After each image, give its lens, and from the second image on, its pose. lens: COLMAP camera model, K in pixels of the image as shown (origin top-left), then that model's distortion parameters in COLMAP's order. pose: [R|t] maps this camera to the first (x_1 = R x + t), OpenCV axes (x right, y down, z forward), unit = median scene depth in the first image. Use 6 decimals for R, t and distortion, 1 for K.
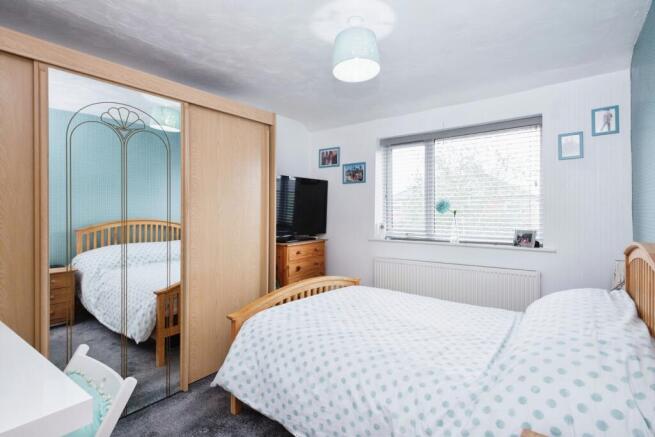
lens RADIAL K [[327.5, 0, 326.0], [0, 327.5, 211.0], [0, 0, 1]] dist [-0.002482, -0.000698]
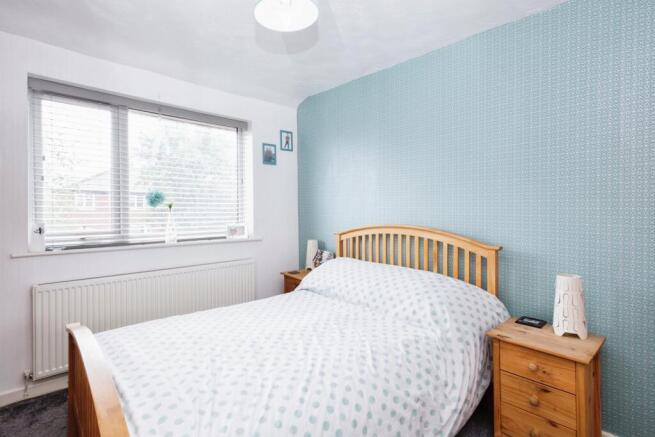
lens RADIAL K [[327.5, 0, 326.0], [0, 327.5, 211.0], [0, 0, 1]] dist [-0.002482, -0.000698]
pose [[0.142593, -0.005898, 0.989764, -0.372400], [-0.009024, 0.999933, 0.007259, 0.006418], [-0.989740, -0.009967, 0.142530, 0.486707]]
